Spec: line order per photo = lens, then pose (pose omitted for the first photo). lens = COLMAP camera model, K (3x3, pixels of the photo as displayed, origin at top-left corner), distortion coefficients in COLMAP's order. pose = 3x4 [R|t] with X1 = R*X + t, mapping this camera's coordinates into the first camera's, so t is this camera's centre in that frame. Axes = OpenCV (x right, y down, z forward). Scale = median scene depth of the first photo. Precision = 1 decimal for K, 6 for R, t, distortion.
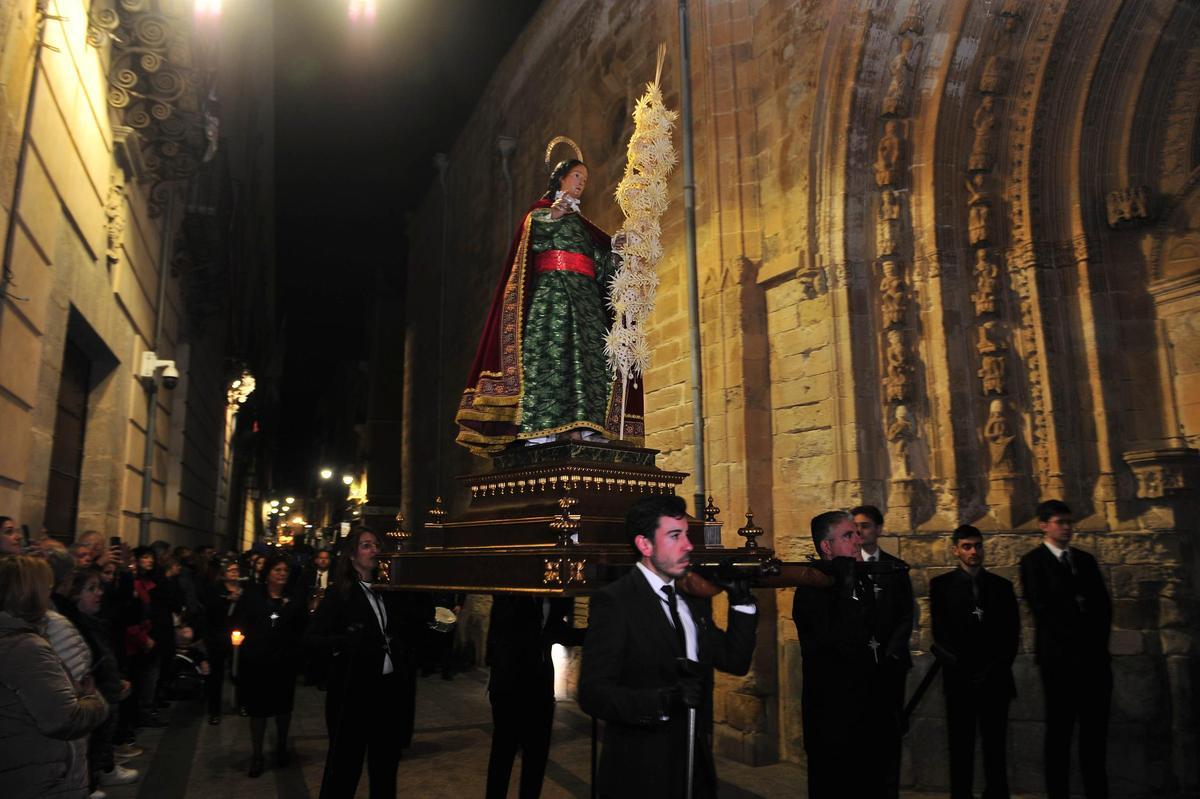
lens RADIAL K [[828.3, 0, 582.5], [0, 828.3, 390.4], [0, 0, 1]] dist [-0.050980, 0.001106]
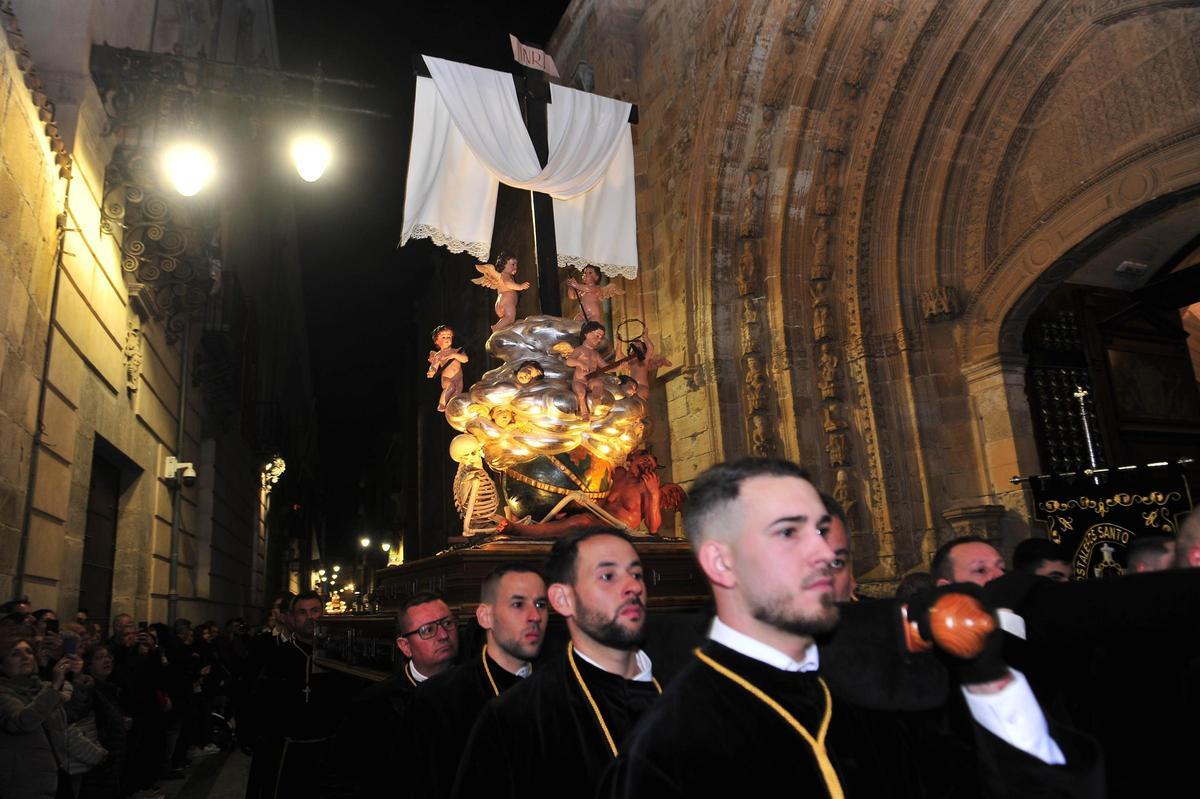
lens RADIAL K [[823.4, 0, 586.2], [0, 823.4, 385.8], [0, 0, 1]] dist [-0.047974, -0.002155]
pose [[0.996950, -0.060894, -0.048820, 0.187771], [0.057397, 0.995888, -0.070094, -0.045943], [0.052888, 0.067078, 0.996345, -0.209895]]
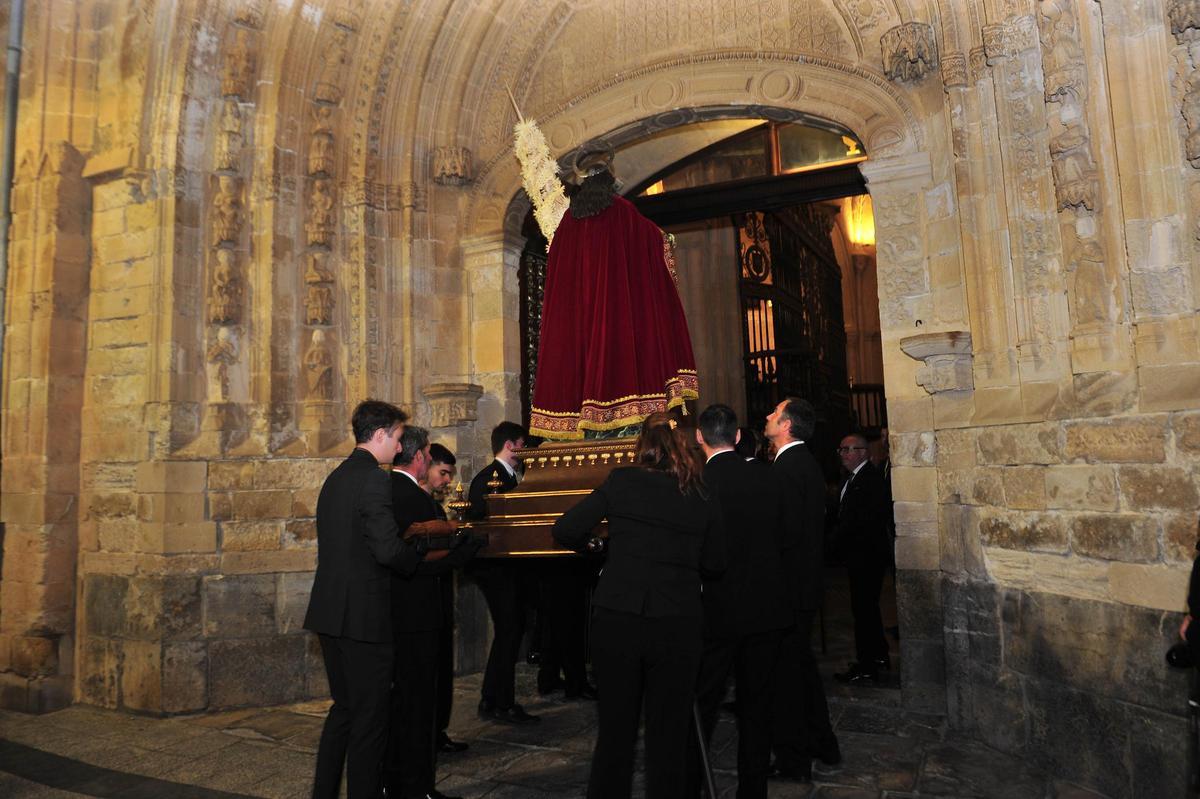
lens RADIAL K [[828.3, 0, 582.5], [0, 828.3, 390.4], [0, 0, 1]] dist [-0.050980, 0.001106]
pose [[0.796036, 0.039138, 0.603983, 0.138887], [-0.090566, 0.994374, 0.054929, 0.001135], [-0.598436, -0.098426, 0.795102, -0.029196]]
